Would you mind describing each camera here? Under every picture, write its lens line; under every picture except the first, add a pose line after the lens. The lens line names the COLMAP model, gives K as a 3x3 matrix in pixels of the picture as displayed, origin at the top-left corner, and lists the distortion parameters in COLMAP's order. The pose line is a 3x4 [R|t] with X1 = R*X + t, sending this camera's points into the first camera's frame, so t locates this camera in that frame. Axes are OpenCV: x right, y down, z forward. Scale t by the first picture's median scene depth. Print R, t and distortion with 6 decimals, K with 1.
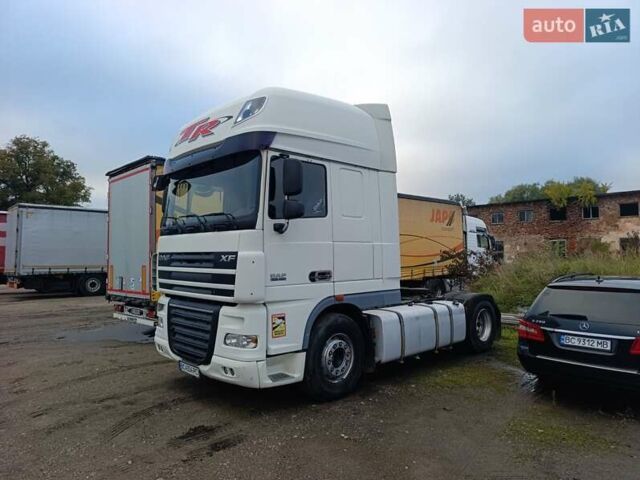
lens RADIAL K [[430.7, 0, 322.5], [0, 430.7, 239.5], [0, 0, 1]] dist [0.012347, -0.000191]
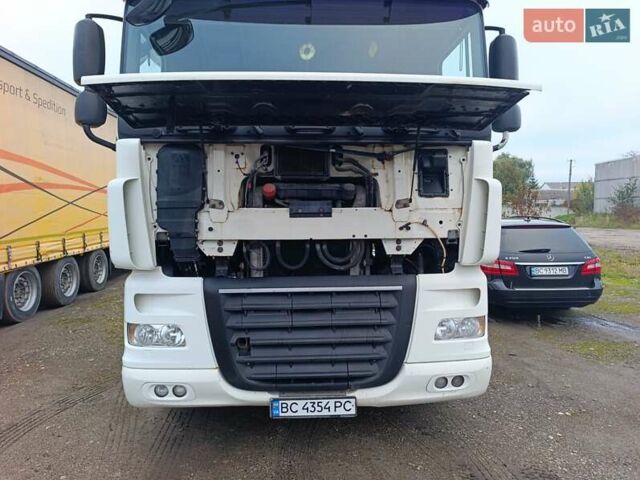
lens RADIAL K [[430.7, 0, 322.5], [0, 430.7, 239.5], [0, 0, 1]] dist [0.012347, -0.000191]
pose [[0.663040, -0.053080, 0.746700, -0.683015], [-0.024074, 0.995455, 0.092139, 0.056358], [-0.748197, -0.079068, 0.658748, 0.682638]]
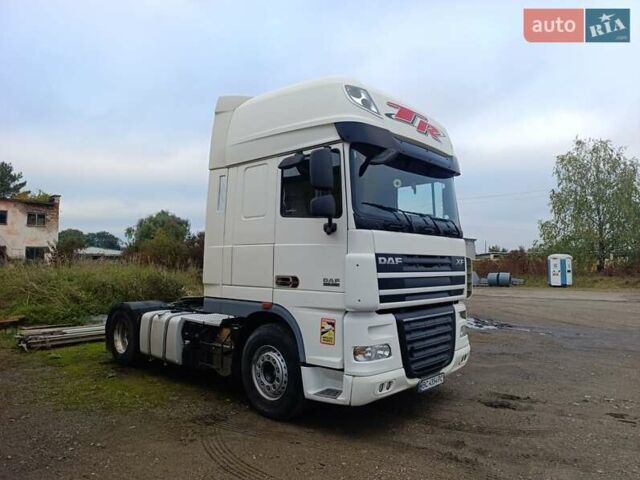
lens RADIAL K [[432.8, 0, 318.3], [0, 432.8, 240.3], [0, 0, 1]] dist [0.009986, -0.002171]
pose [[-0.046307, 0.057253, 0.997285, -1.255596], [-0.043643, 0.997287, -0.059280, 0.064913], [-0.997973, -0.046270, -0.043683, 1.315931]]
